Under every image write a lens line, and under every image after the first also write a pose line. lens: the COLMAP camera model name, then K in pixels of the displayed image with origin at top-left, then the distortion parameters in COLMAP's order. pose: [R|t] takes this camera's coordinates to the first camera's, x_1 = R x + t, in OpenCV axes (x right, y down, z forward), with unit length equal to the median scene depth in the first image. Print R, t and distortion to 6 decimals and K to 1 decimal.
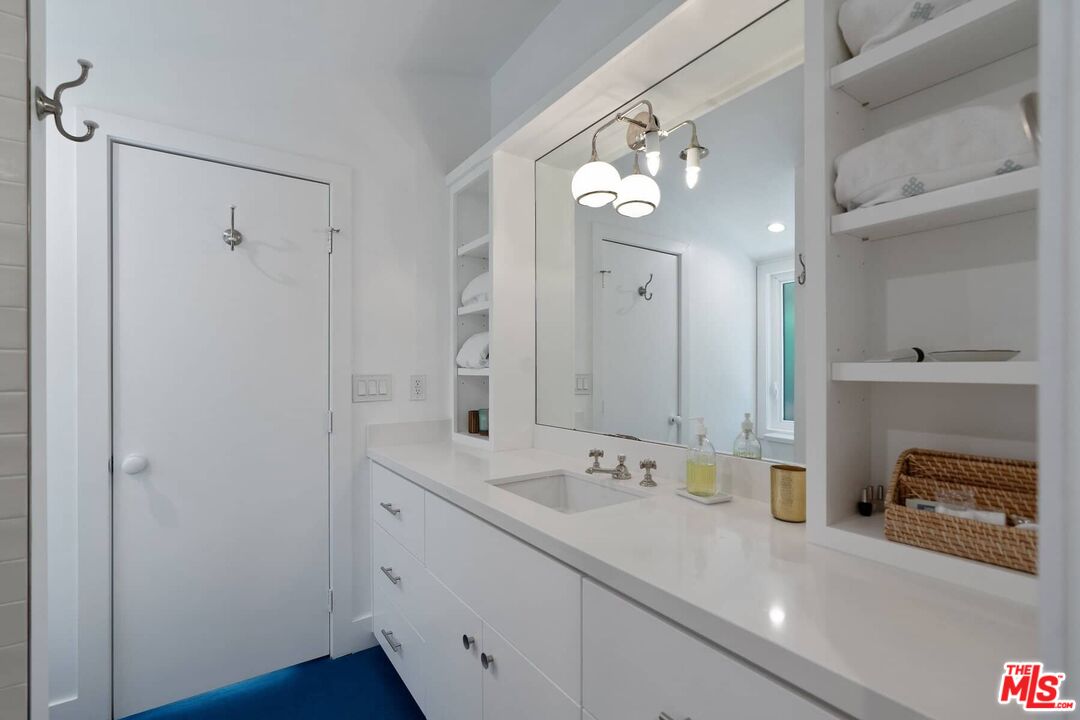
lens RADIAL K [[483.6, 0, 540.7], [0, 483.6, 368.9], [0, 0, 1]] dist [-0.004806, 0.004977]
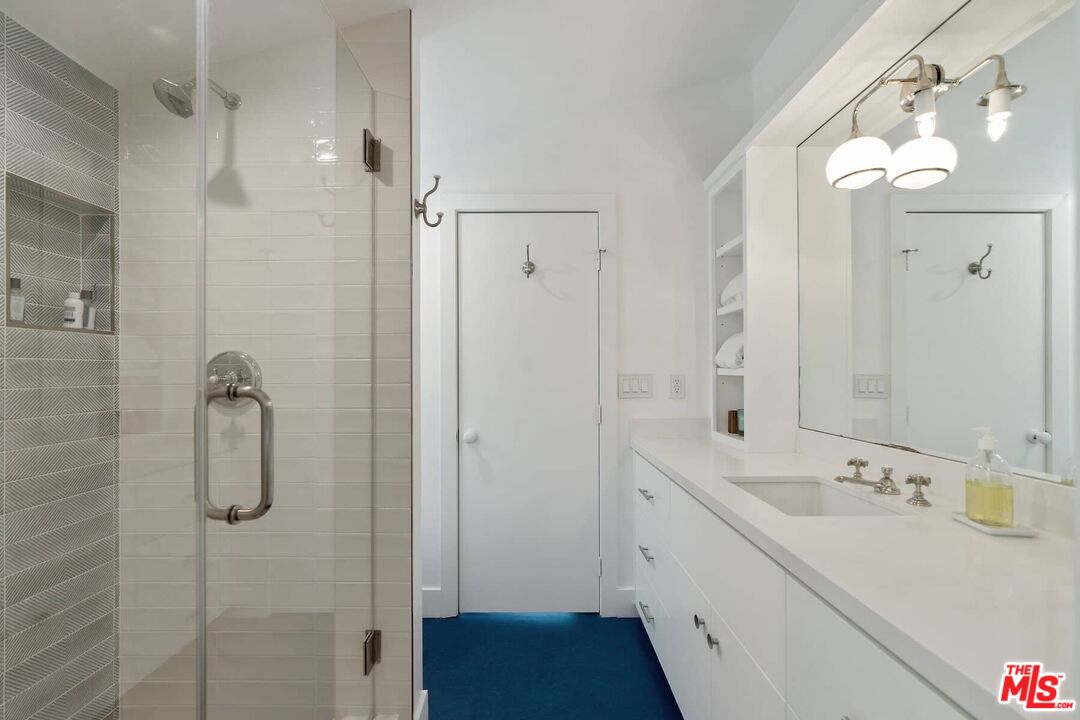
lens RADIAL K [[483.6, 0, 540.7], [0, 483.6, 368.9], [0, 0, 1]] dist [-0.004806, 0.004977]
pose [[0.833463, -0.002168, -0.552571, 0.112493], [0.002472, 0.999997, -0.000194, -0.000827], [0.552570, -0.001204, 0.833466, -0.068507]]
